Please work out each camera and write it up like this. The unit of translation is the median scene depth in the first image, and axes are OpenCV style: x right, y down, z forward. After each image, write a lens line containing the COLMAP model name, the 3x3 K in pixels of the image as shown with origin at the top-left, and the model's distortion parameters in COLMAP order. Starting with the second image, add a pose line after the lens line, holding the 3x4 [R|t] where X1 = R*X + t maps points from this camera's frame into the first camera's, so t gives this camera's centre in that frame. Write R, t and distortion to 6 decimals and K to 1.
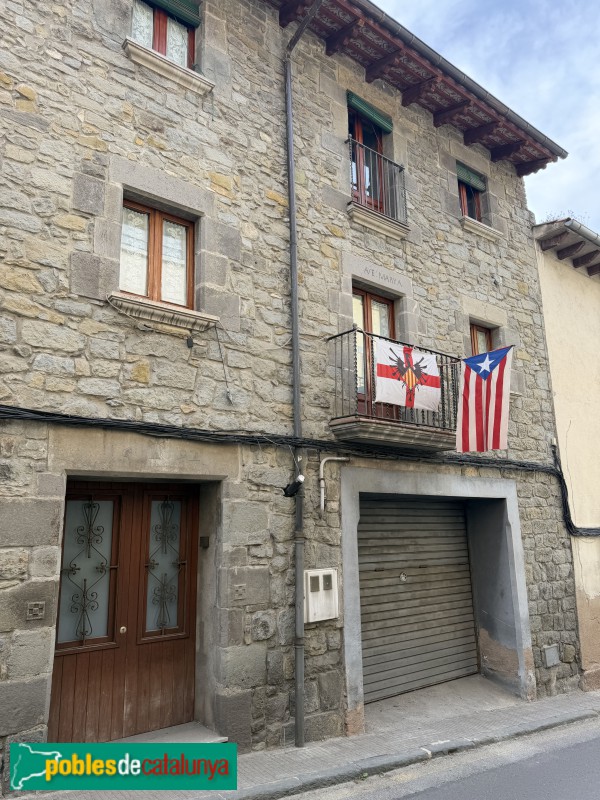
lens RADIAL K [[563.6, 0, 300.0], [0, 563.6, 400.0], [0, 0, 1]] dist [0.003451, -0.002921]
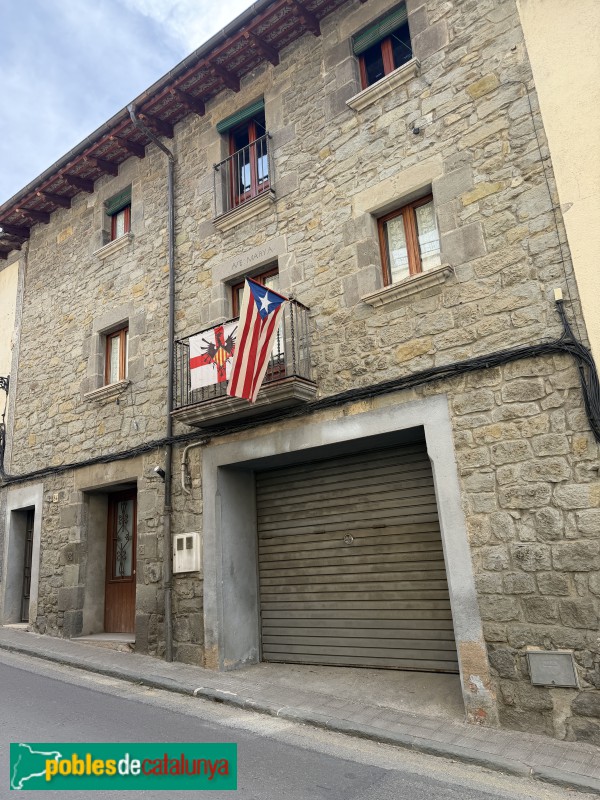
lens RADIAL K [[583.1, 0, 300.3], [0, 583.1, 375.9], [0, 0, 1]] dist [0.002672, 0.000573]
pose [[0.249308, -0.291087, -0.923642, 1.274704], [0.277574, 0.935219, -0.219813, 0.291253], [0.927792, -0.201578, 0.313956, 0.791372]]
